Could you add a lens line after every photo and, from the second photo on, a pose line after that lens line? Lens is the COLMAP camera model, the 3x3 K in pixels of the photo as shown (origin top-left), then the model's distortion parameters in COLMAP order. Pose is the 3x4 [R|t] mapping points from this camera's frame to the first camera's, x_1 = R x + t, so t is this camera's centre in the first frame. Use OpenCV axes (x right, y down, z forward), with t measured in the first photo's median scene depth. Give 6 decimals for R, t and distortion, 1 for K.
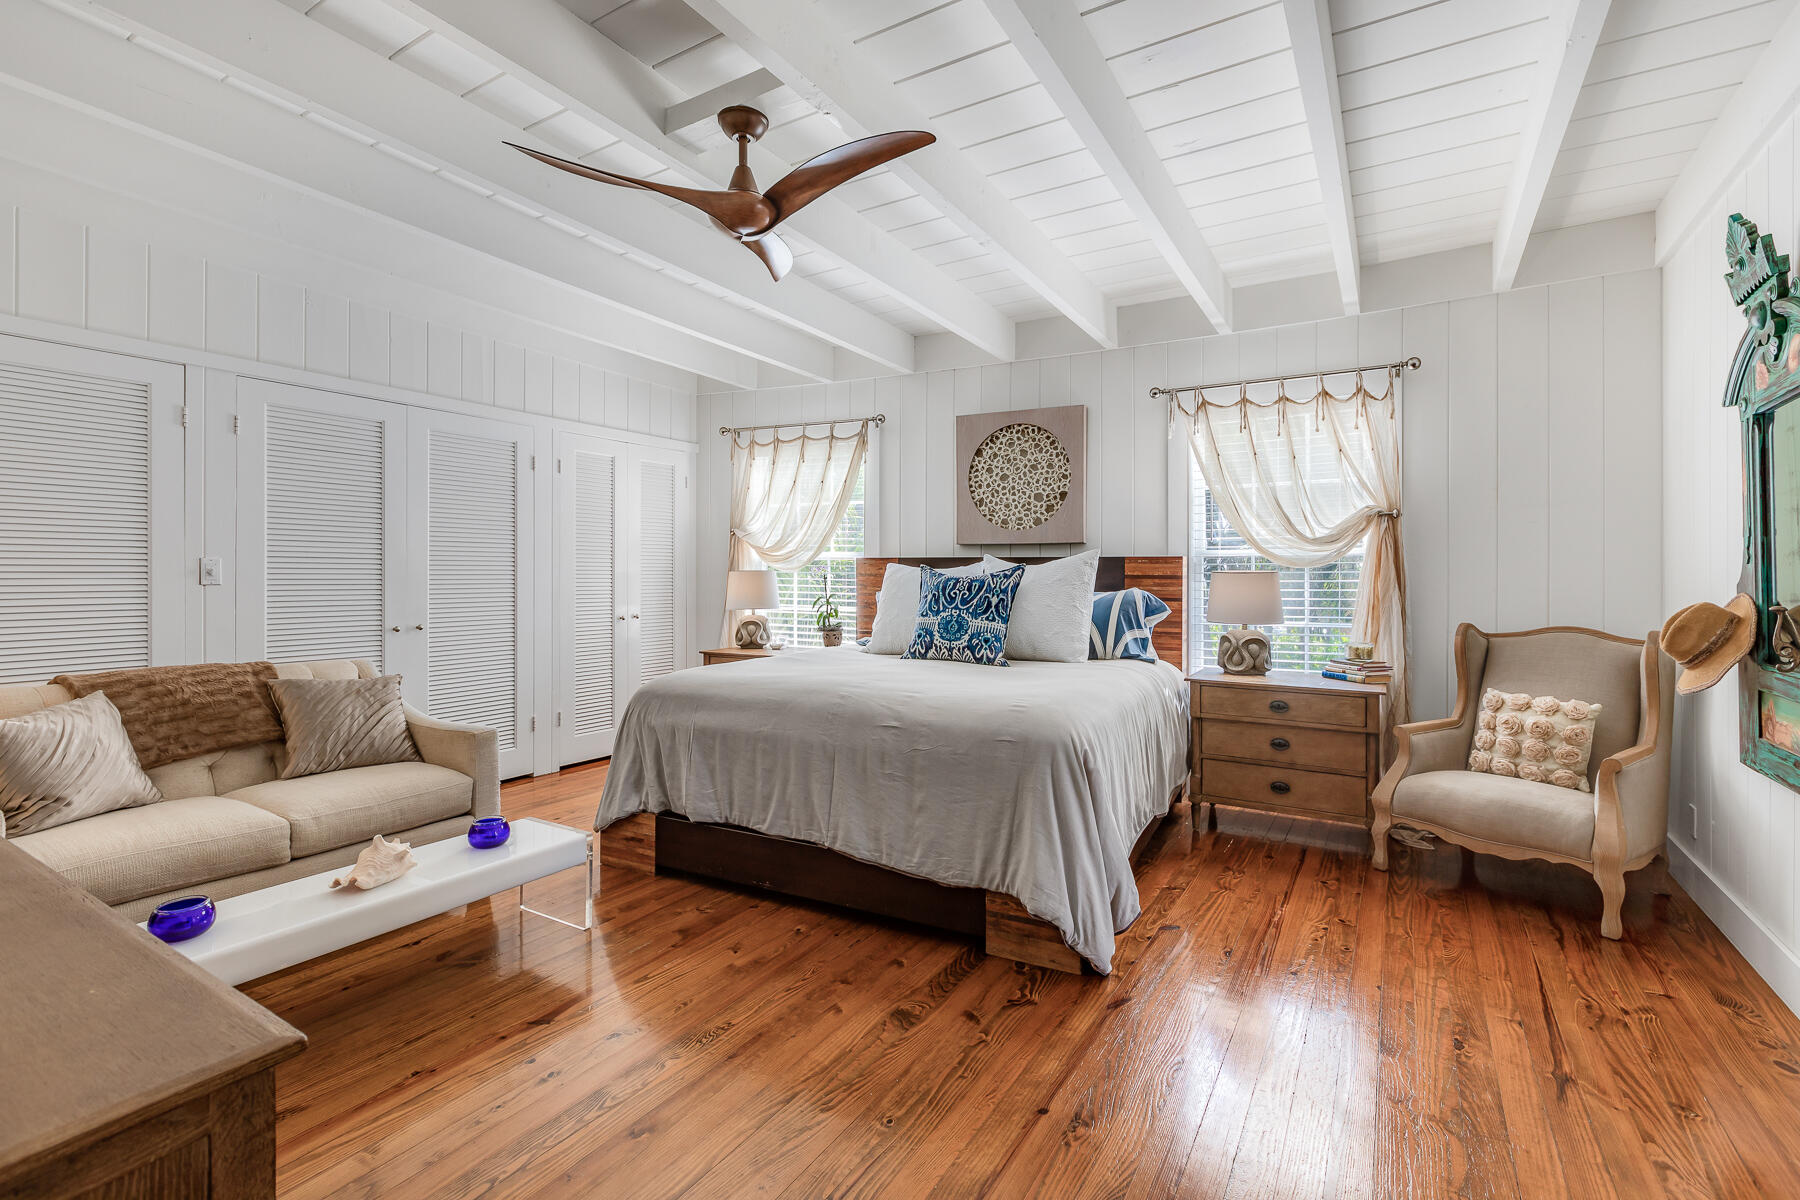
lens RADIAL K [[820.3, 0, 896.6], [0, 820.3, 595.3], [0, 0, 1]] dist [0.000132, 0.000386]
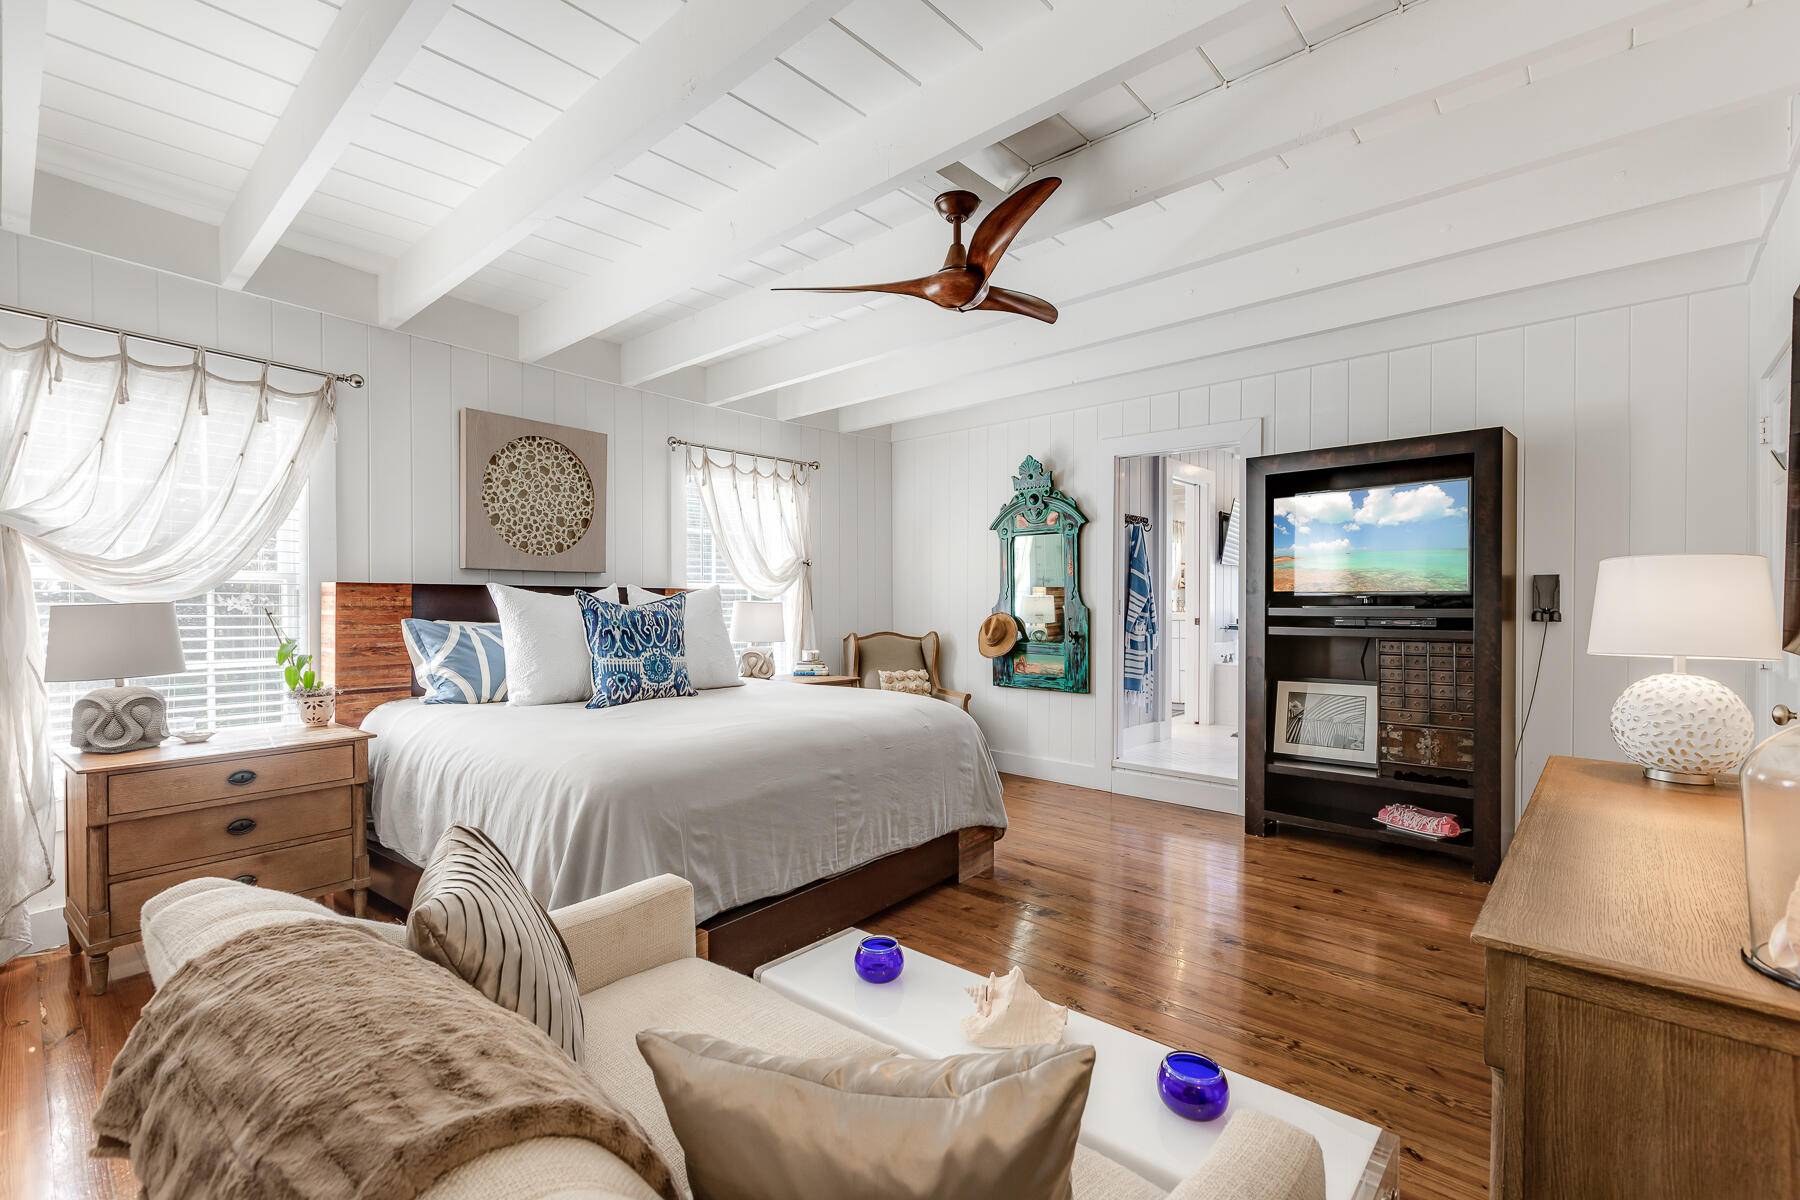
lens RADIAL K [[820.3, 0, 894.6], [0, 820.3, 594.1], [0, 0, 1]] dist [0.000132, 0.000386]
pose [[0.191373, -0.004645, 0.981506, -0.675772], [0.006128, 0.999975, 0.003537, -0.039199], [-0.981498, 0.005338, 0.191396, 0.462486]]
